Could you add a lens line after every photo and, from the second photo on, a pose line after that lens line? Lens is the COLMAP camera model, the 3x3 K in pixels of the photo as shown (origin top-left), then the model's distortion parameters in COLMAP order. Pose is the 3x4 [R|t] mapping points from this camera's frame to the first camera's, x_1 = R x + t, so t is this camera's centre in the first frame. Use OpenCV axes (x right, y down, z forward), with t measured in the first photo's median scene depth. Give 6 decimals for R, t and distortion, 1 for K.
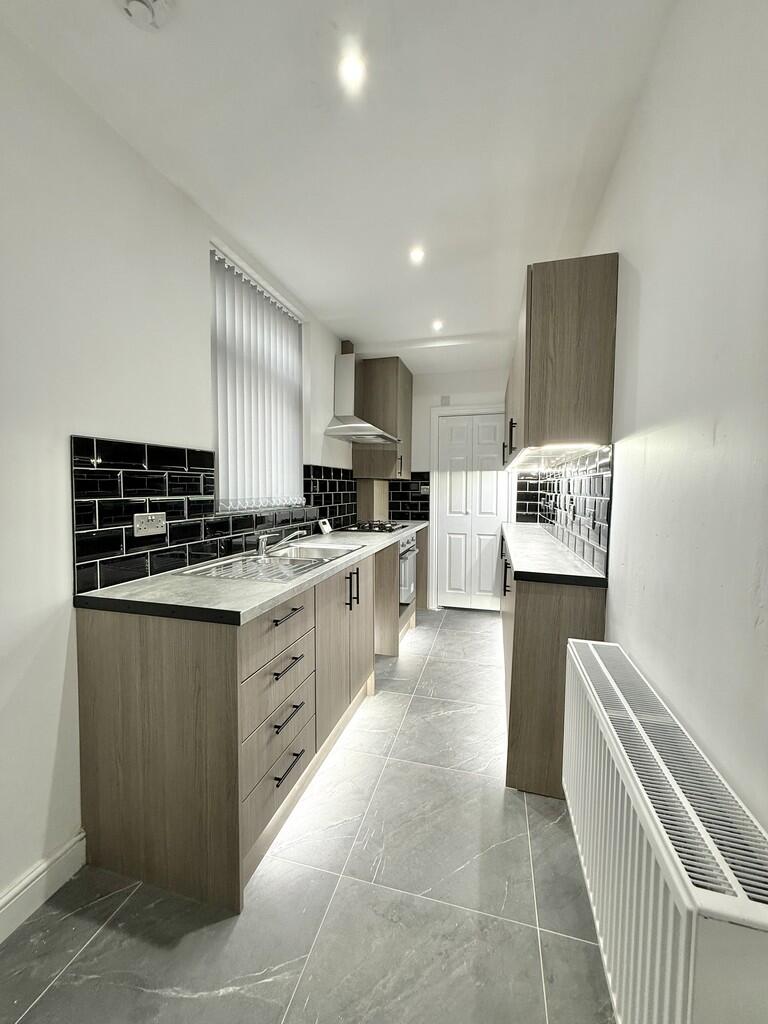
lens RADIAL K [[408.5, 0, 382.2], [0, 408.5, 507.6], [0, 0, 1]] dist [-0.000031, 0.000205]
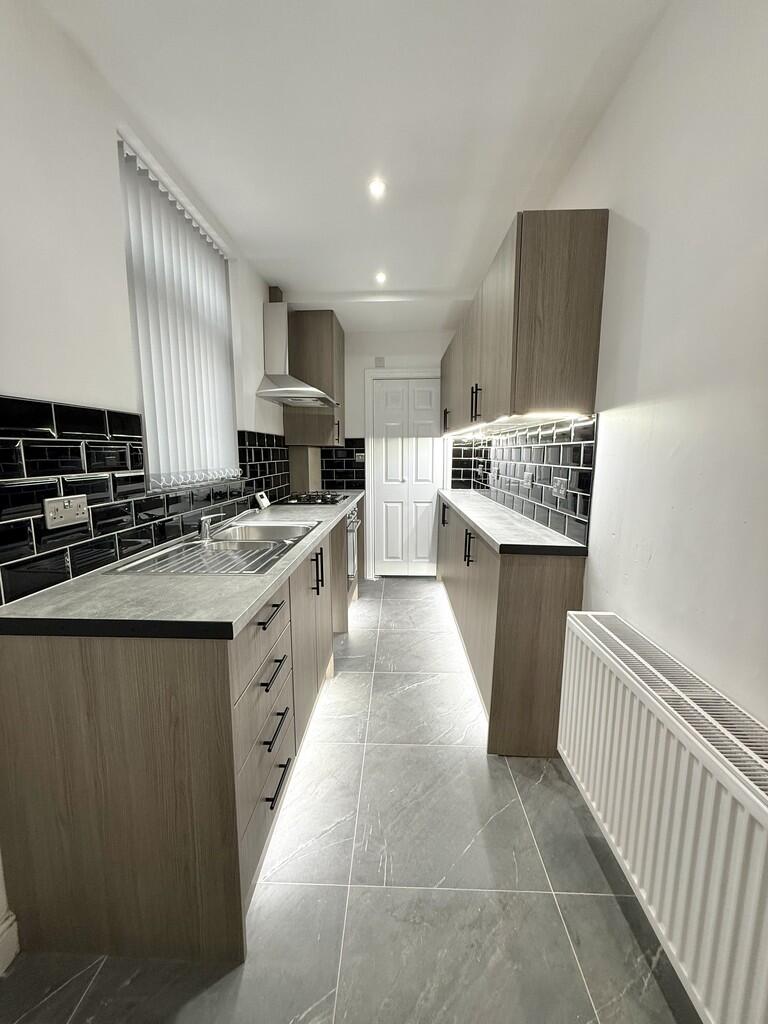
lens RADIAL K [[408.5, 0, 382.2], [0, 408.5, 507.6], [0, 0, 1]] dist [-0.000031, 0.000205]
pose [[0.973335, -0.036420, 0.226479, -0.135631], [0.017047, 0.996070, 0.086913, -0.017182], [-0.228755, -0.080735, 0.970131, 0.105687]]
